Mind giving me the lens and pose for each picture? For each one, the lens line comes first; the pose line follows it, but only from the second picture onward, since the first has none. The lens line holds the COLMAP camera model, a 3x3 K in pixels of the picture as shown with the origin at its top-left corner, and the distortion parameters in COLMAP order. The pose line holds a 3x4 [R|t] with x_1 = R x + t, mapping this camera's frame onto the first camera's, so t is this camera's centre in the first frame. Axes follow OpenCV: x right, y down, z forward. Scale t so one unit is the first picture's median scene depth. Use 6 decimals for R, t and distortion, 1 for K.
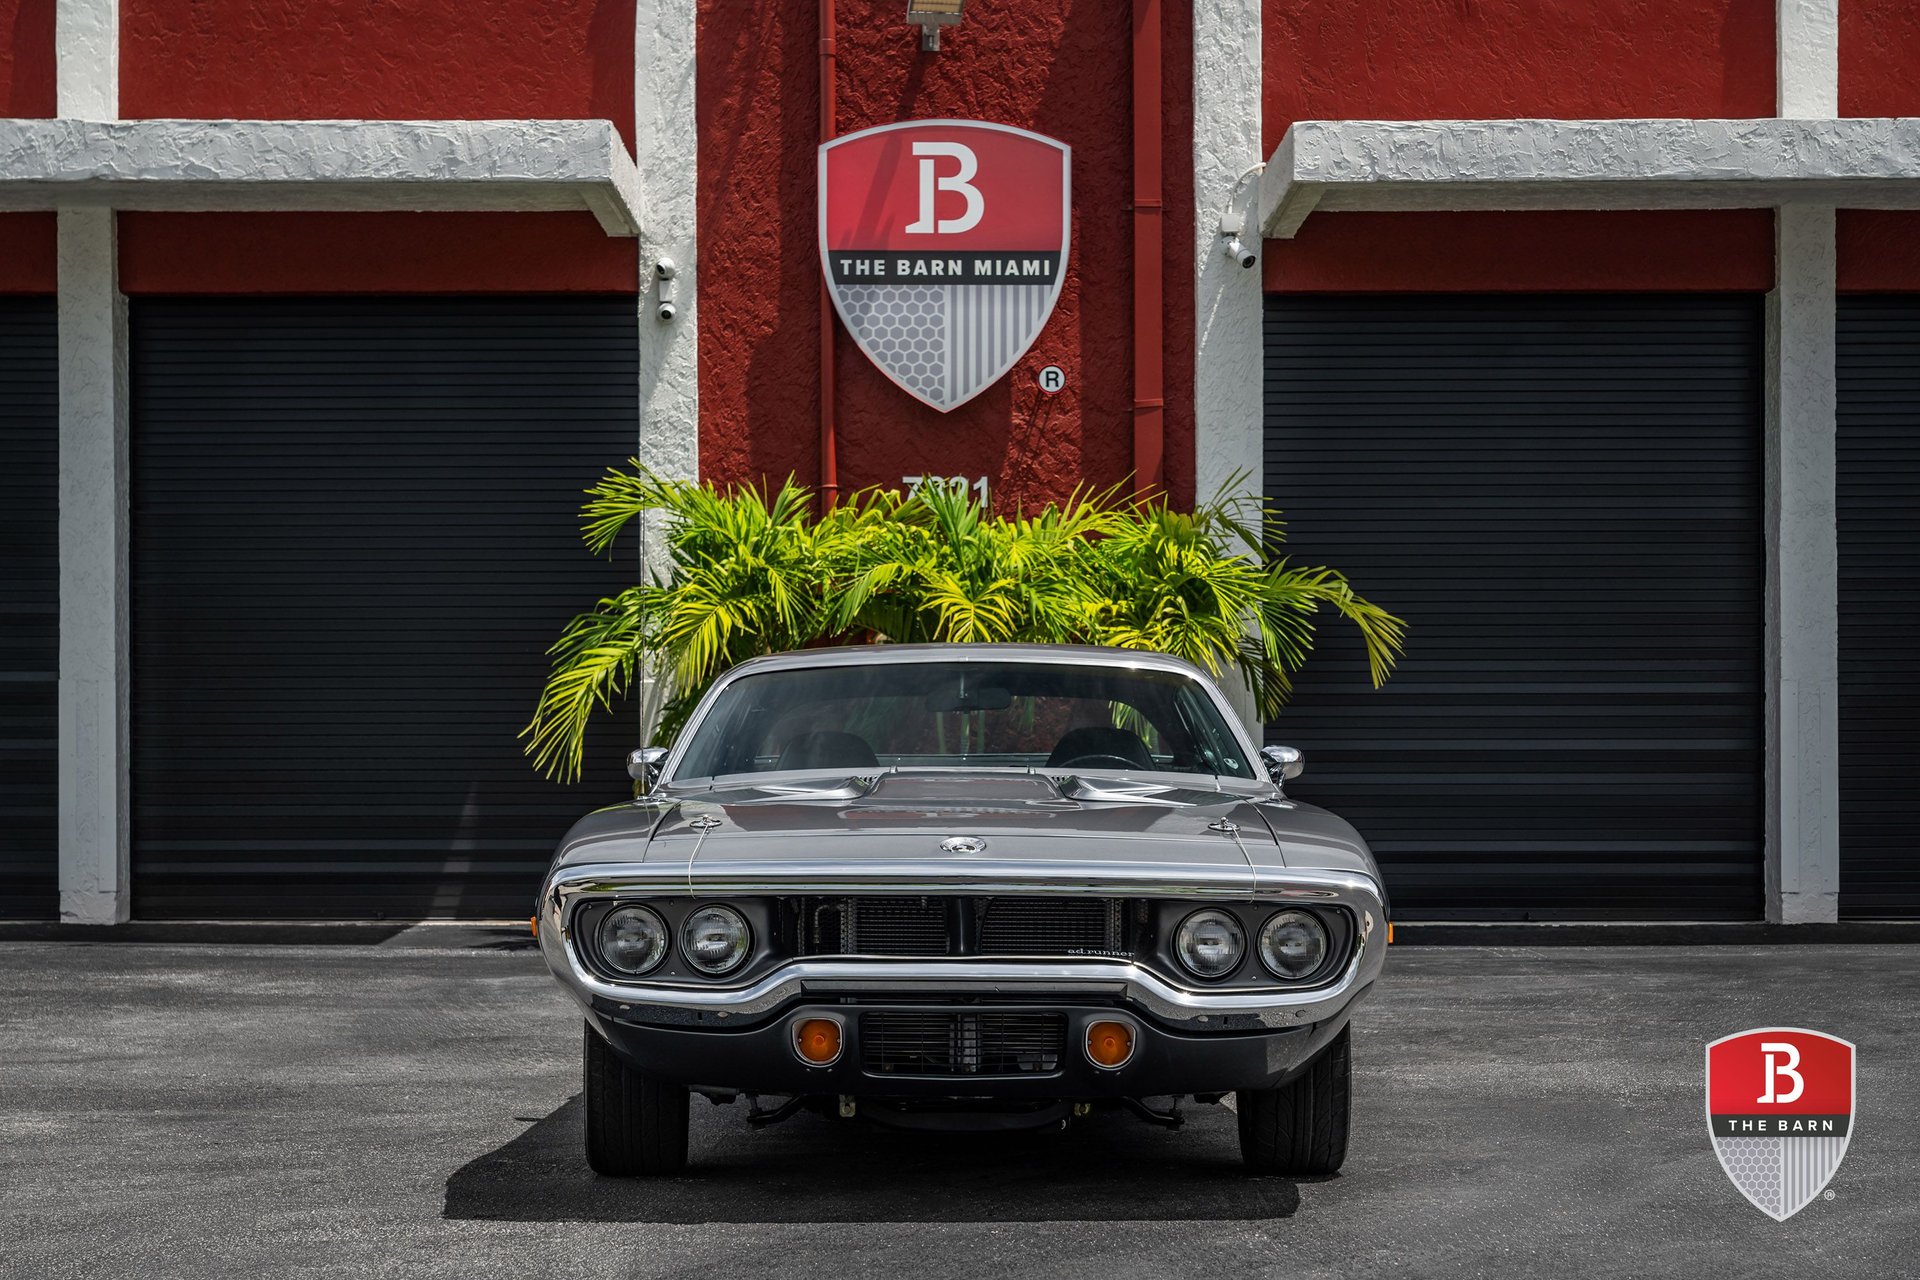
lens RADIAL K [[2828.6, 0, 910.4], [0, 2828.6, 803.6], [0, 0, 1]] dist [0.016399, -0.092324]
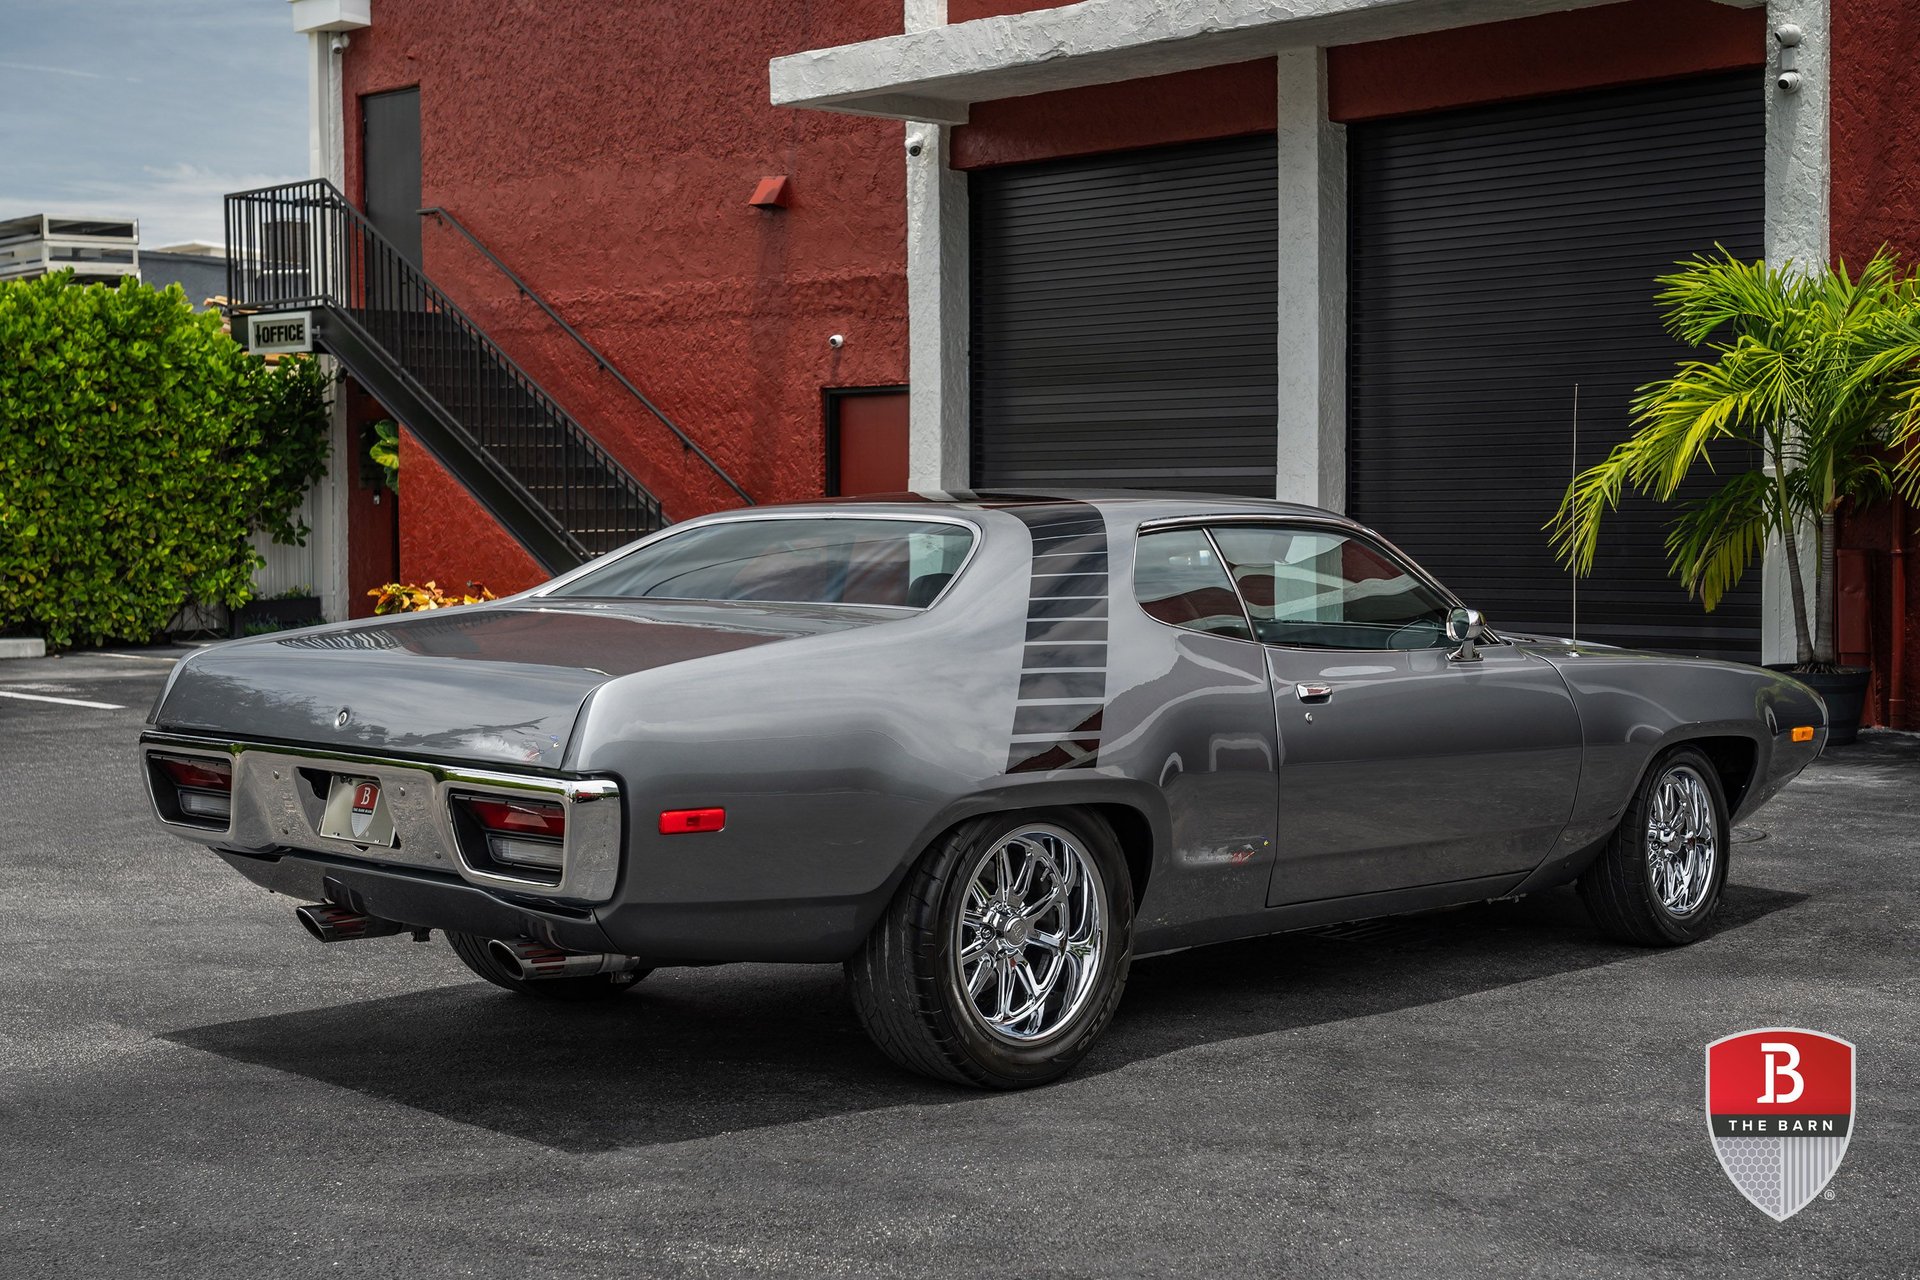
lens RADIAL K [[2536.2, 0, 1004.4], [0, 2536.2, 595.4], [0, 0, 1]] dist [0.064176, -0.085849]
pose [[0.737435, 0.020340, -0.675112, 0.304870], [-0.001610, 0.999597, 0.028357, -0.023911], [0.675417, -0.019825, 0.737170, 0.180073]]
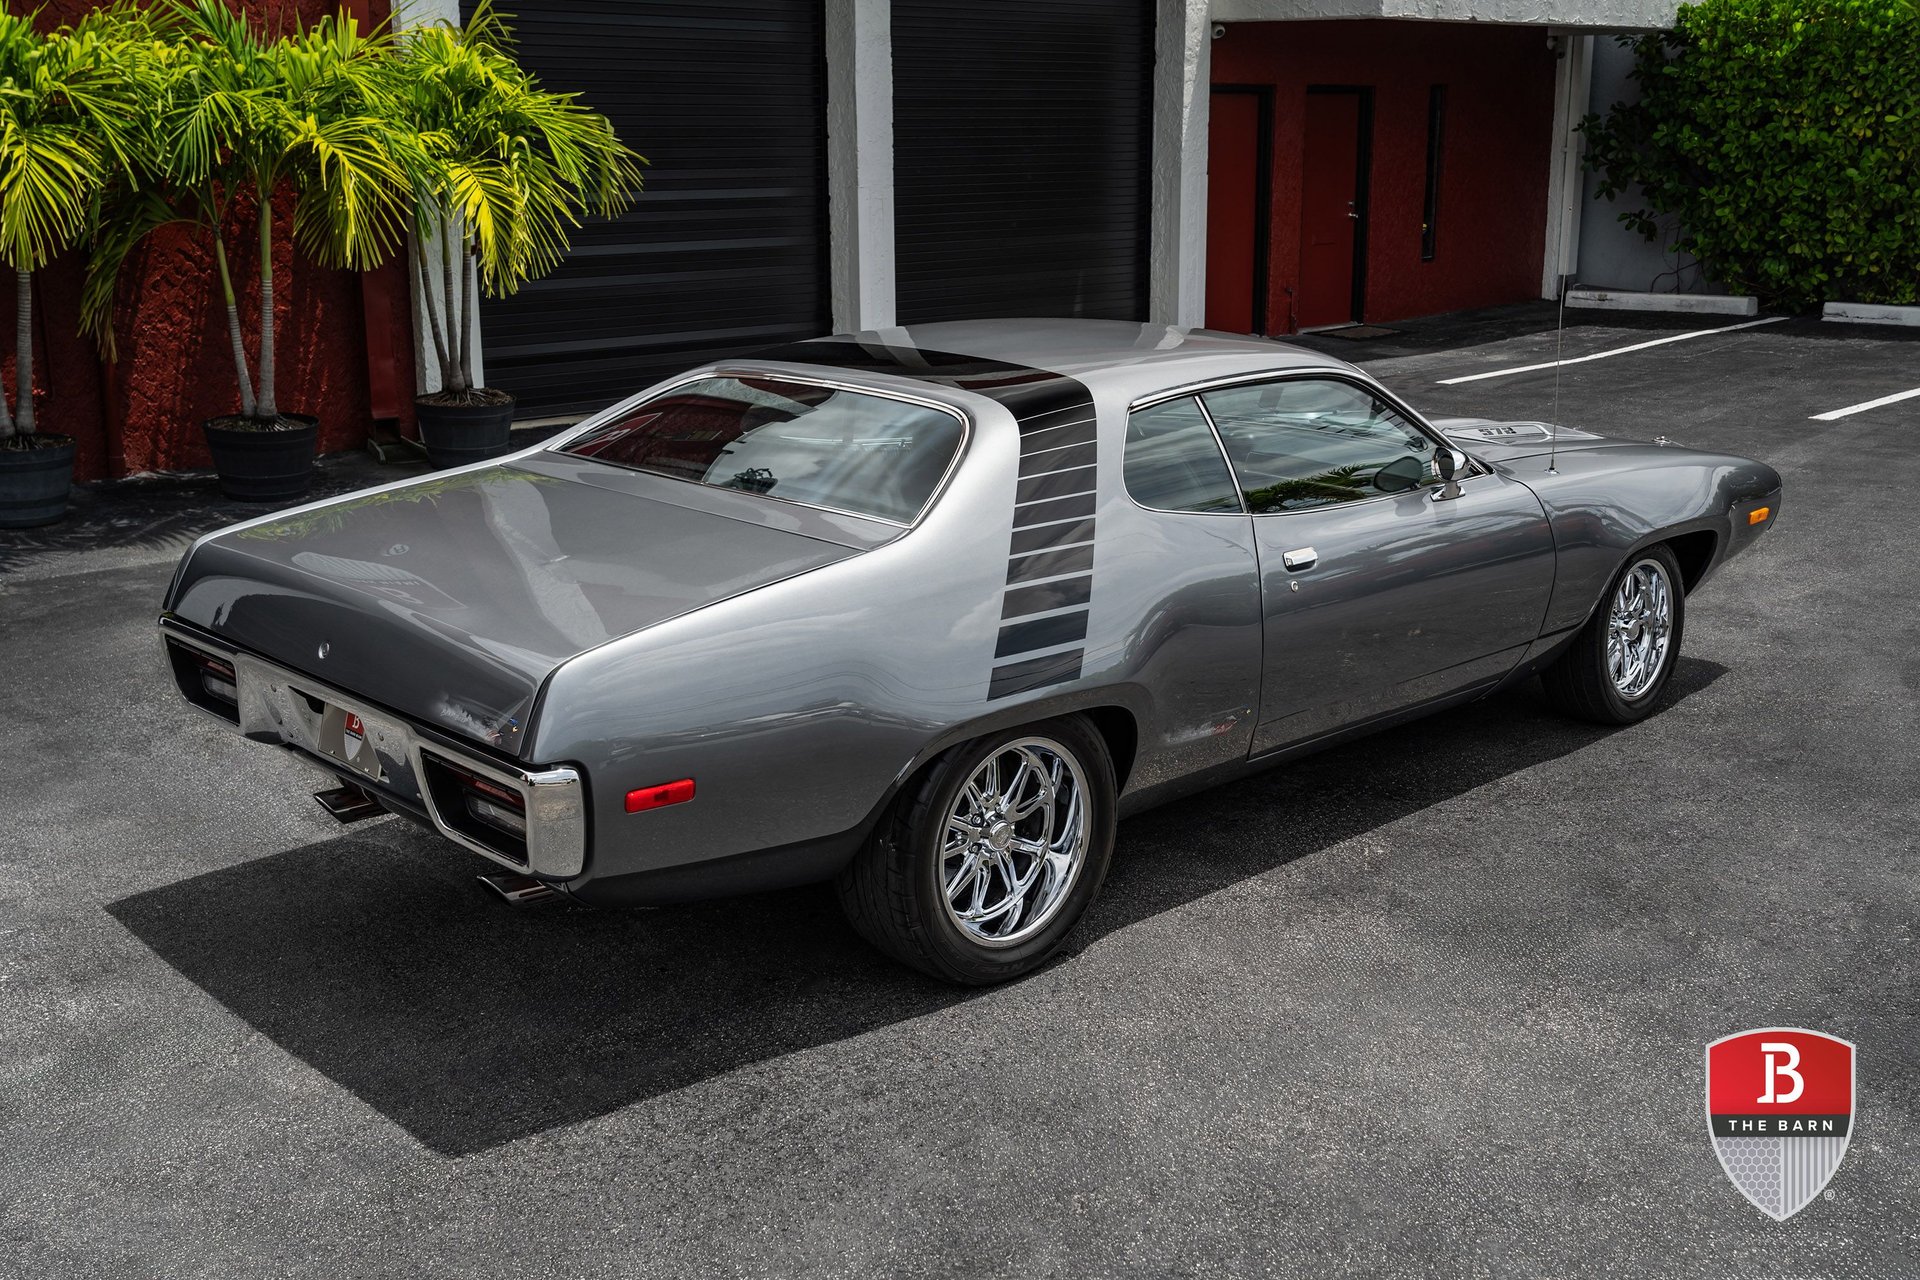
lens RADIAL K [[1964.5, 0, 960.0], [0, 1964.5, 640.0], [0, 0, 1]] dist [0.079151, -0.117218]
pose [[0.725135, -0.174592, 0.666105, -0.253742], [0.010750, 0.970076, 0.242563, -0.060188], [-0.688522, -0.168730, 0.705313, 0.347186]]
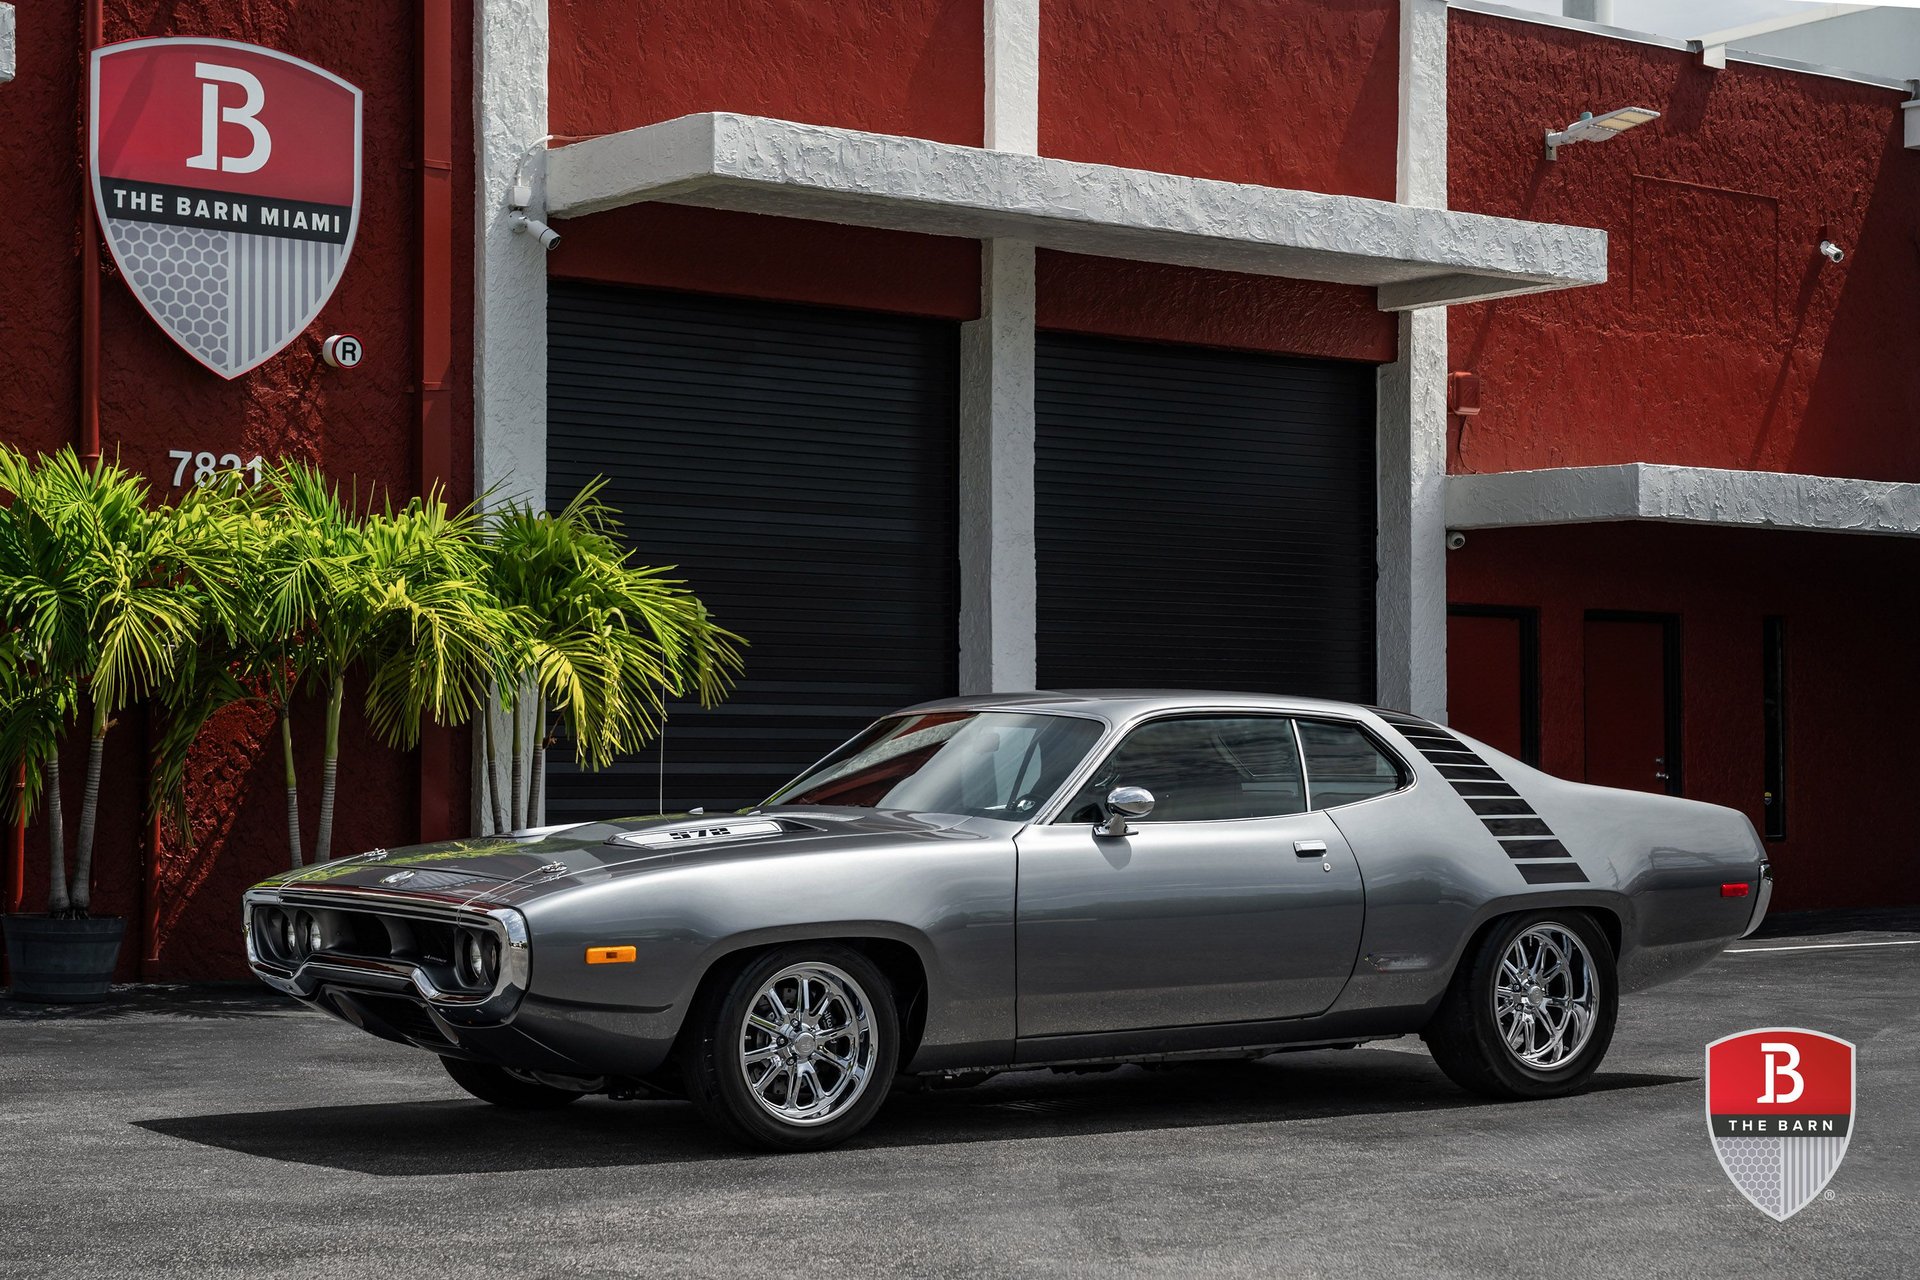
lens RADIAL K [[3374.6, 0, 949.6], [0, 3374.6, 705.2], [0, 0, 1]] dist [0.041636, 0.004769]
pose [[0.793549, 0.015858, 0.608300, -0.437389], [0.007086, 0.999352, -0.035297, -0.001567], [-0.608465, 0.032320, 0.792922, 0.055570]]
